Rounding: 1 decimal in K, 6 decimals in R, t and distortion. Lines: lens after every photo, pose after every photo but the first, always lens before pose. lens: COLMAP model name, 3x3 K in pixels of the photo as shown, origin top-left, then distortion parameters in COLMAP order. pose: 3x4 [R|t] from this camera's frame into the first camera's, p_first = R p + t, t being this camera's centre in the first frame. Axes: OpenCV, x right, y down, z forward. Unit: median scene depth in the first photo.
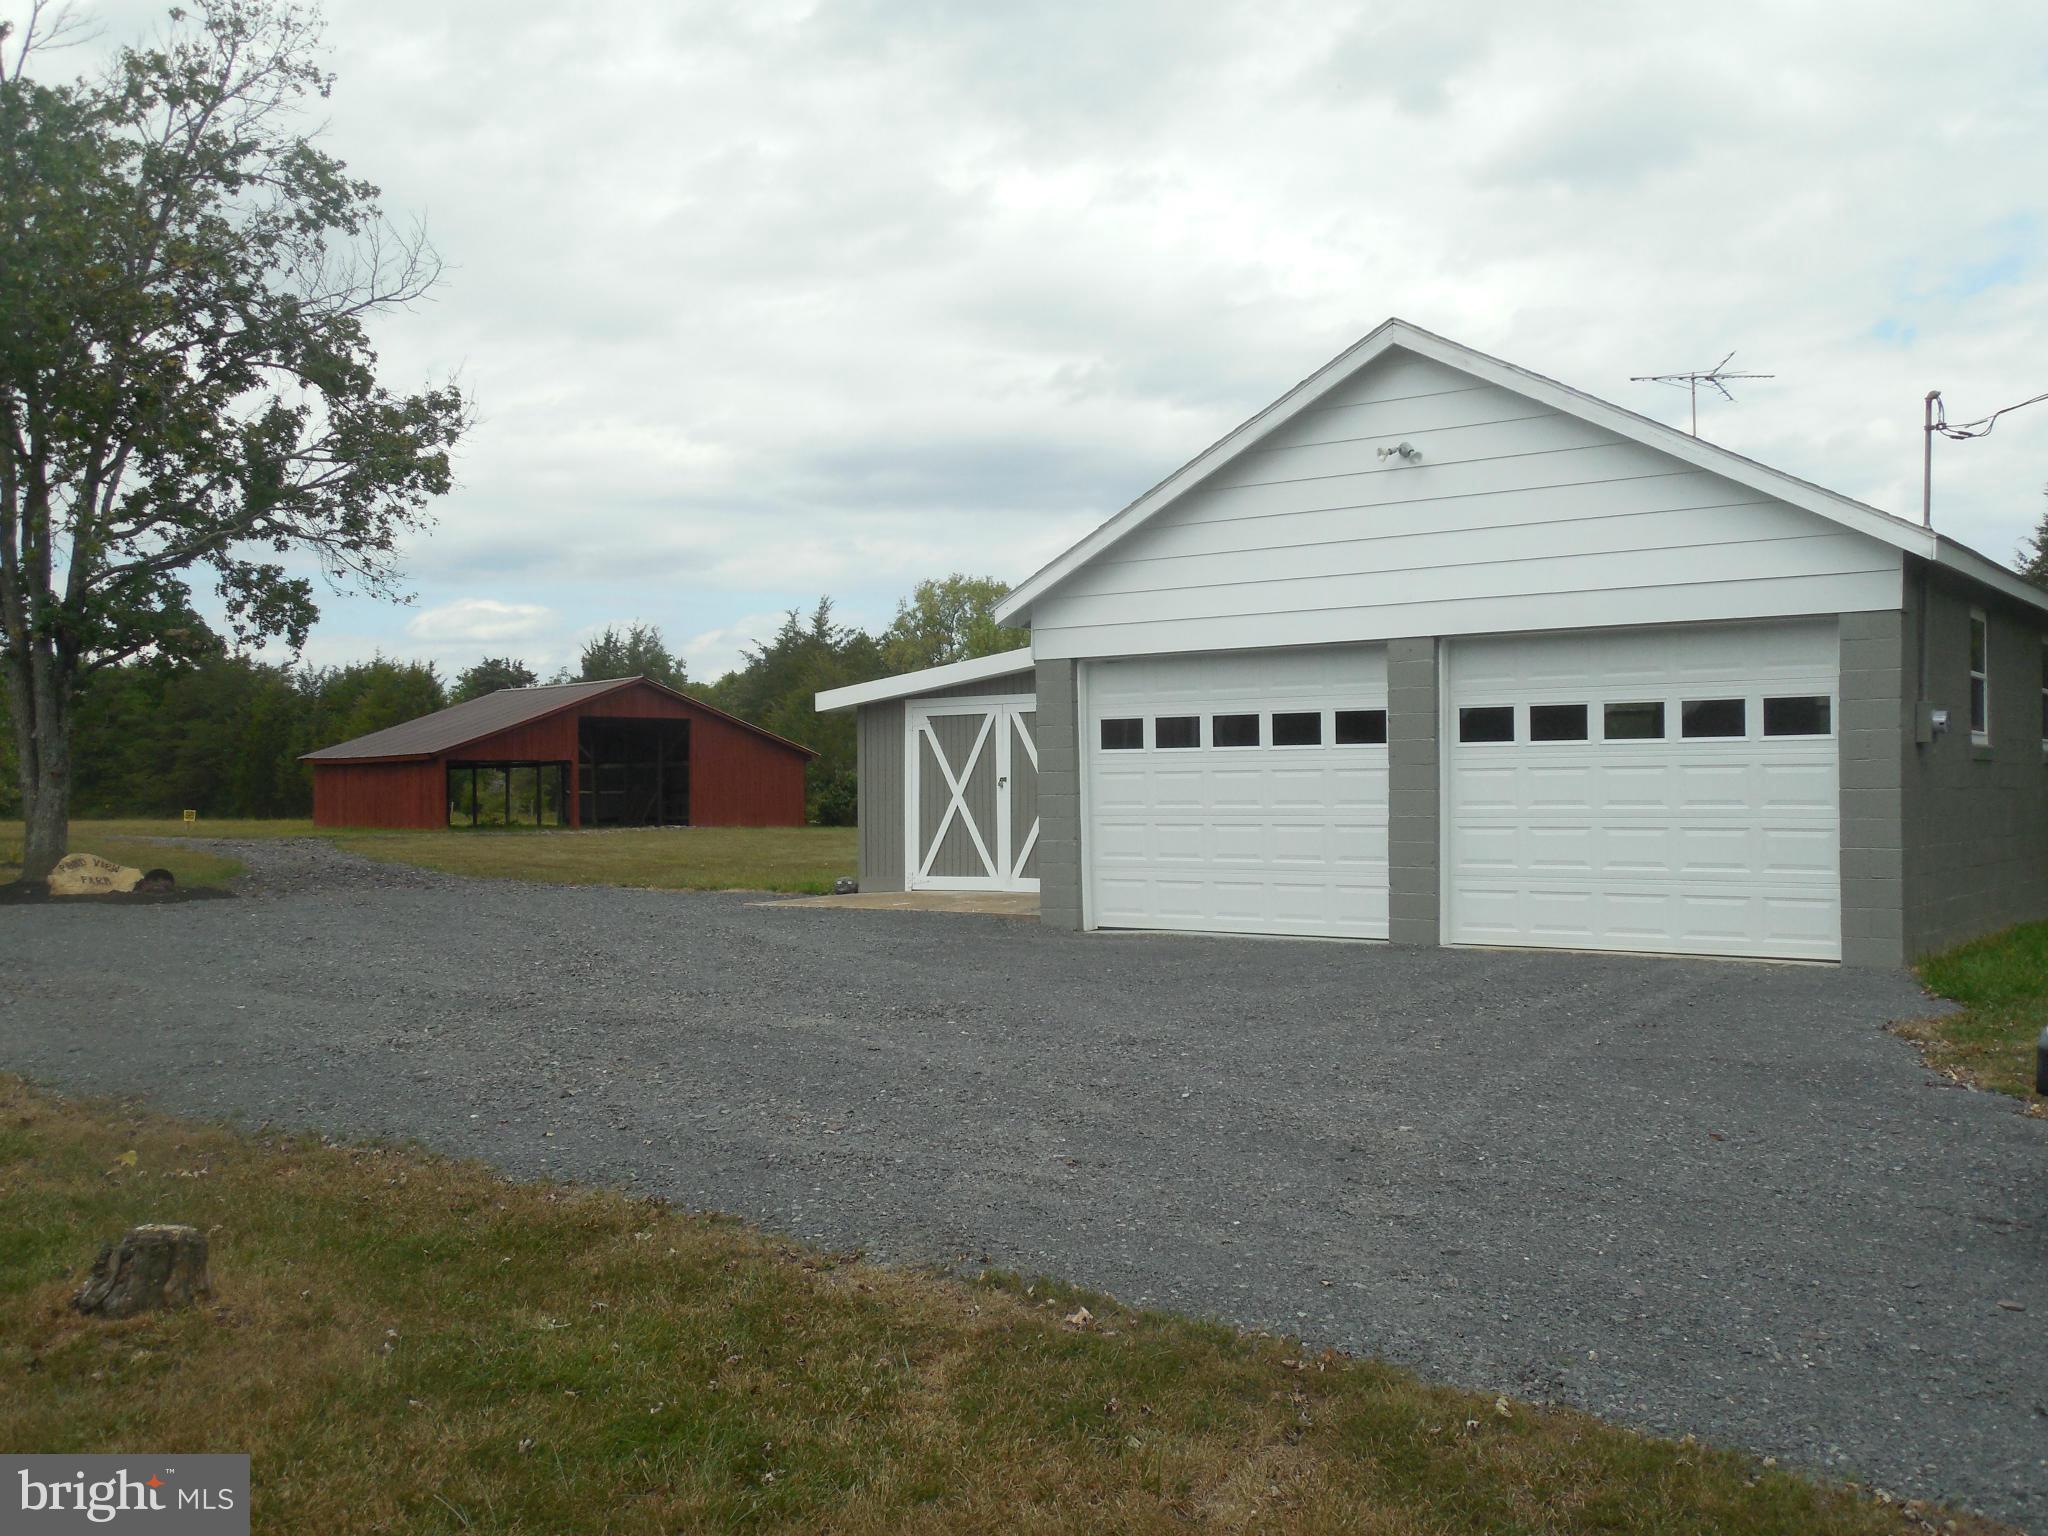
lens RADIAL K [[1977.3, 0, 1024.0], [0, 1977.3, 768.0], [0, 0, 1]] dist [-0.005265, 0.004189]
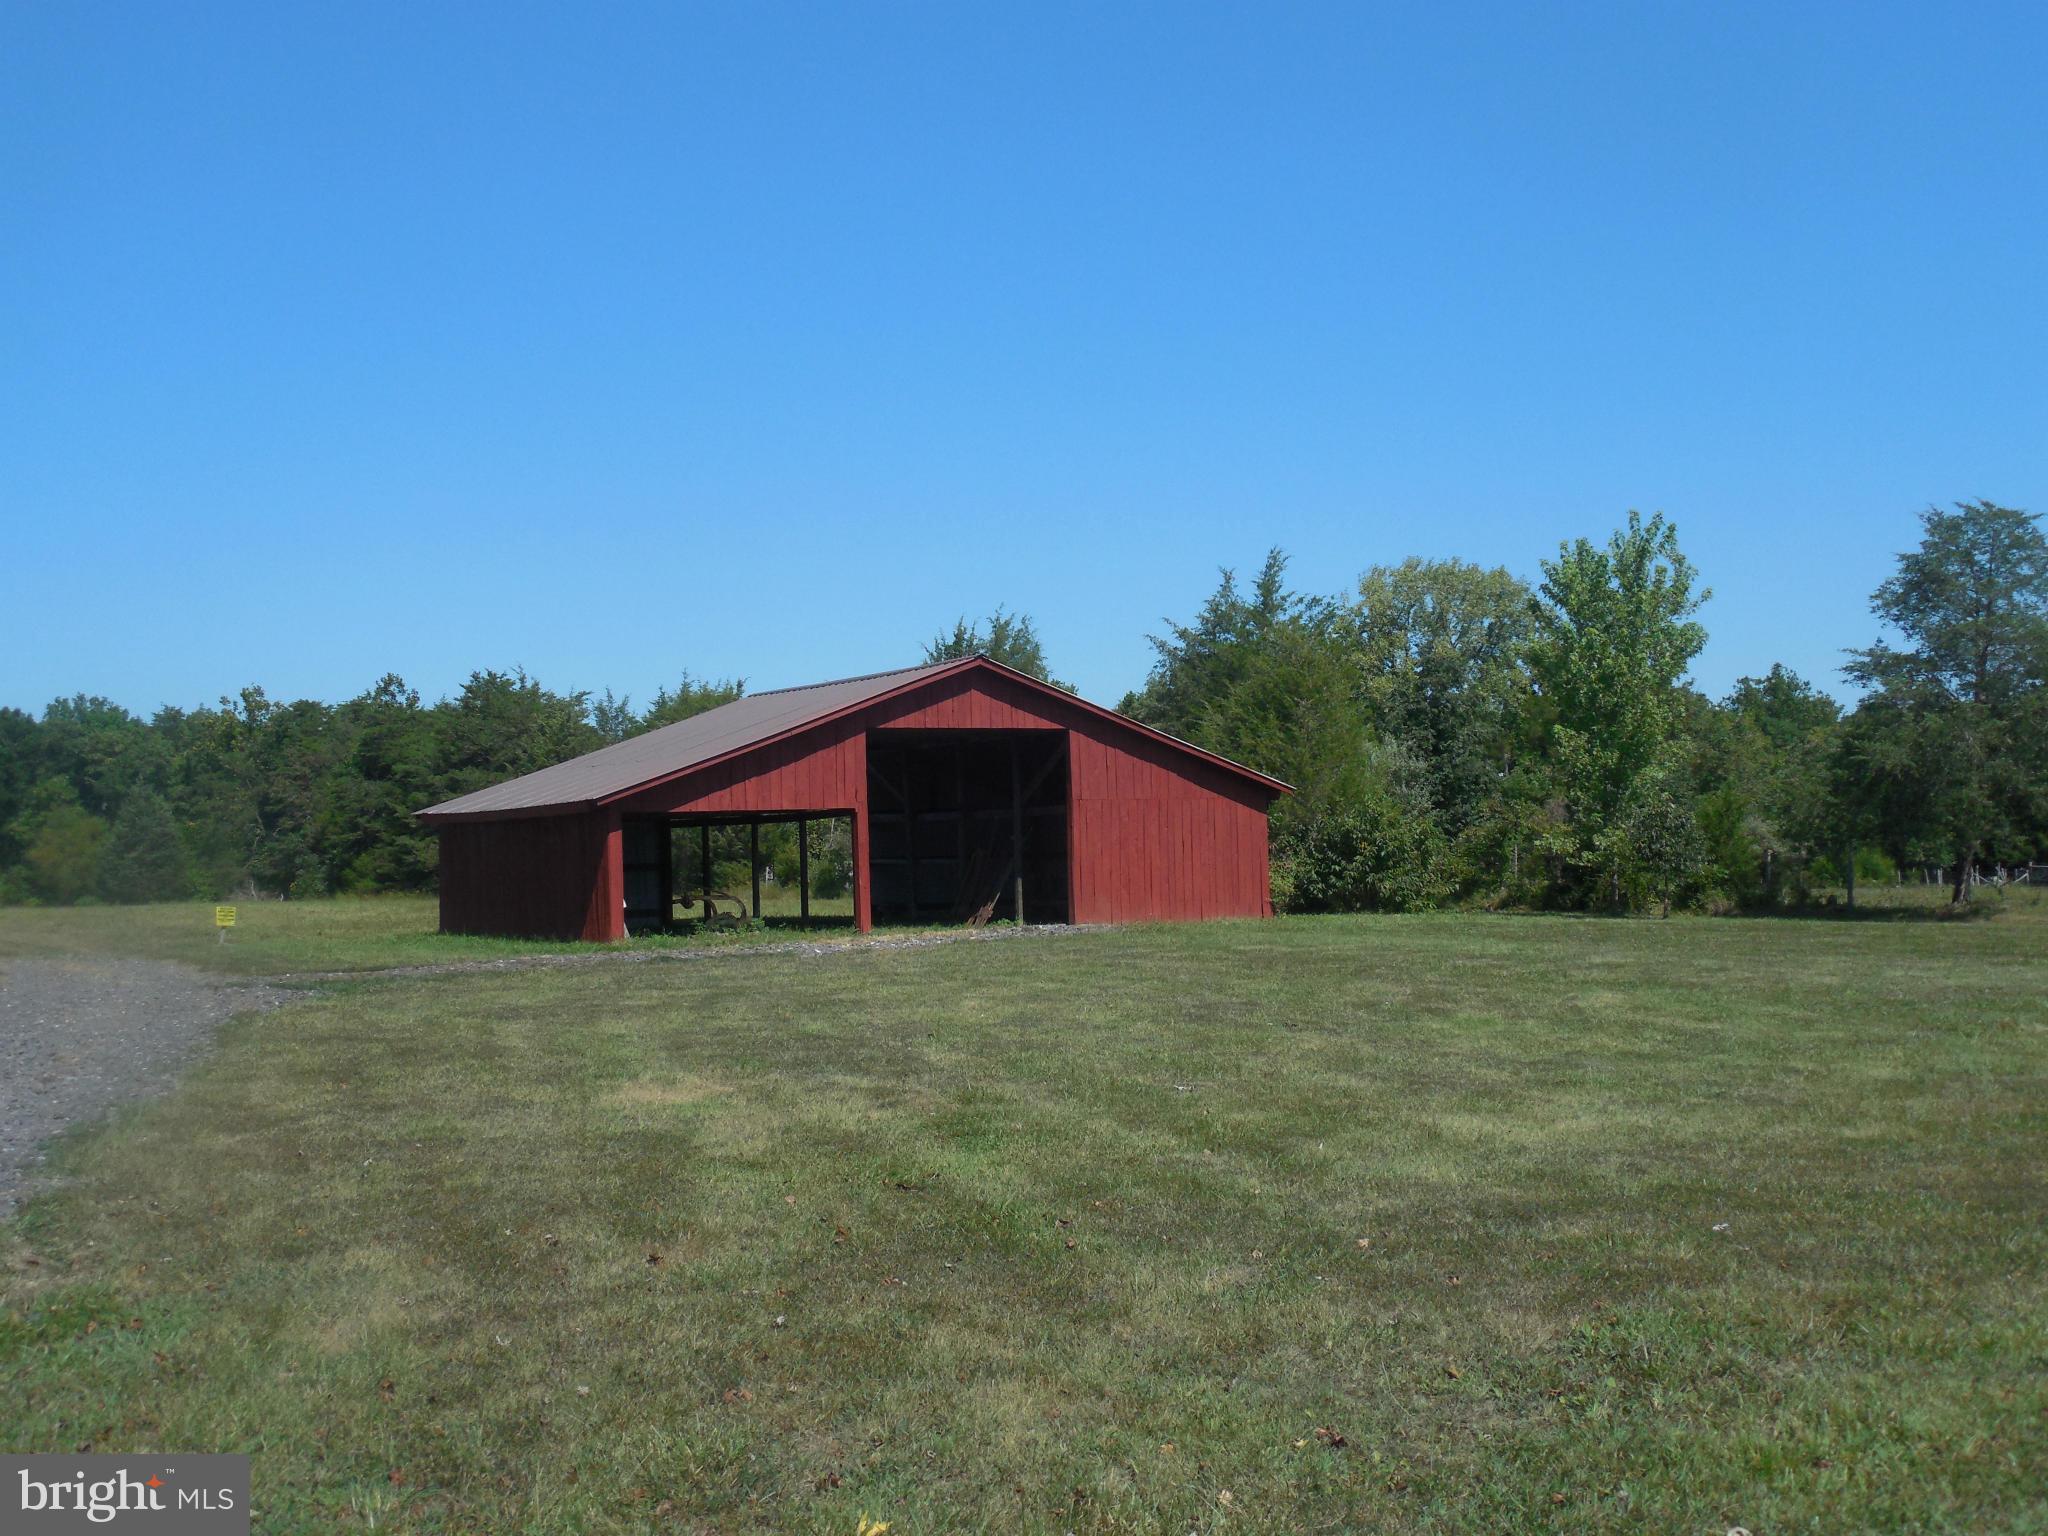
lens RADIAL K [[1528.9, 0, 1024.0], [0, 1528.9, 768.0], [0, 0, 1]] dist [-0.006323, 0.011404]
pose [[0.977795, -0.026513, -0.207881, -0.078015], [0.021124, 0.999382, -0.028104, -0.001993], [0.208497, 0.023089, 0.977750, 0.489917]]
